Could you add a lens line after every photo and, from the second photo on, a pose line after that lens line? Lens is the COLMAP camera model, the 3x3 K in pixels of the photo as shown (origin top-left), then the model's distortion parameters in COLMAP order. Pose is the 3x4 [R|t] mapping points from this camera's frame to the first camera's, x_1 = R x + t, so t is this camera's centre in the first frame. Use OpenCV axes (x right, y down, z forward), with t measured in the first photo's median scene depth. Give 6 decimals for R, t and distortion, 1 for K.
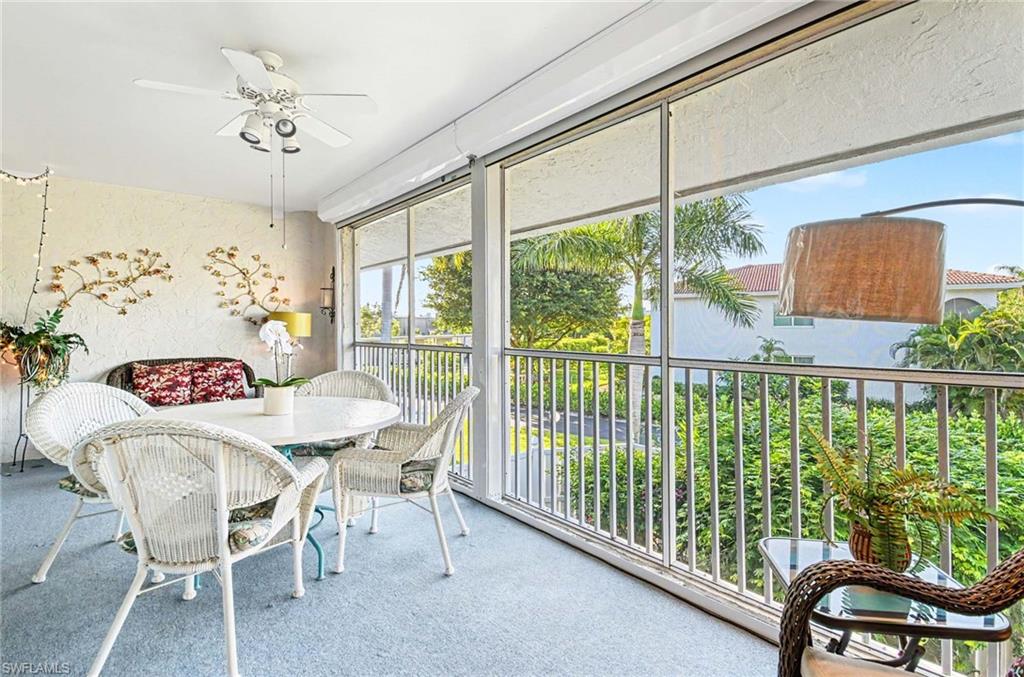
lens RADIAL K [[460.6, 0, 512.6], [0, 460.6, 323.3], [0, 0, 1]] dist [0.000013, 0.000017]
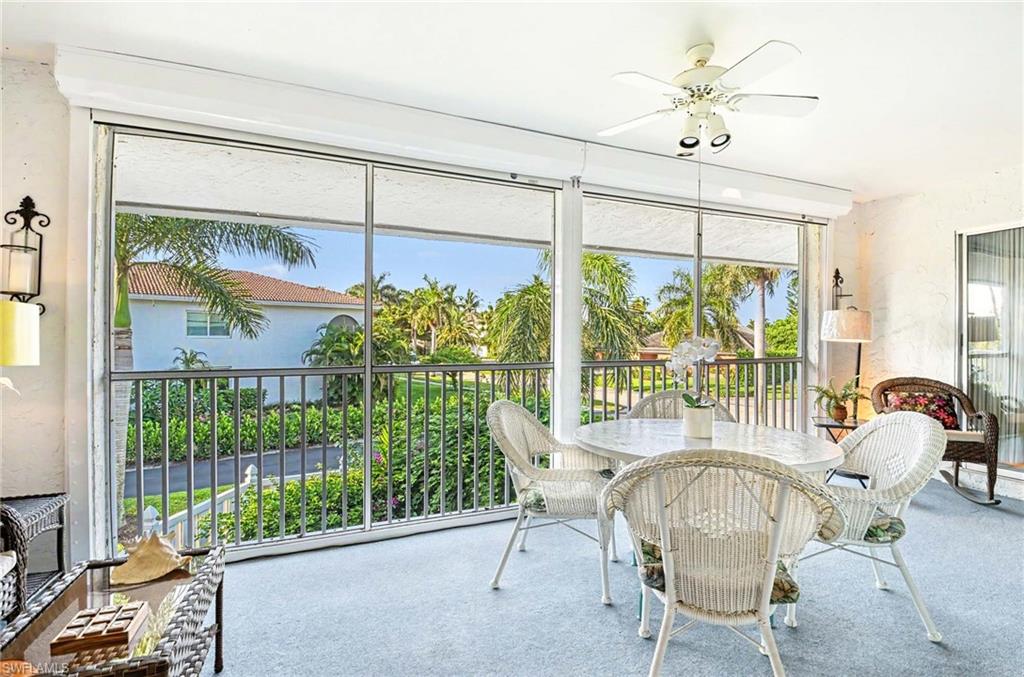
lens RADIAL K [[465.9, 0, 512.0], [0, 465.9, 338.5], [0, 0, 1]] dist [-0.000426, 0.000031]
pose [[0.323658, 0.006011, 0.946155, -0.300529], [-0.013165, 0.999912, -0.001849, 0.009950], [-0.946083, -0.011858, 0.323708, 0.185436]]
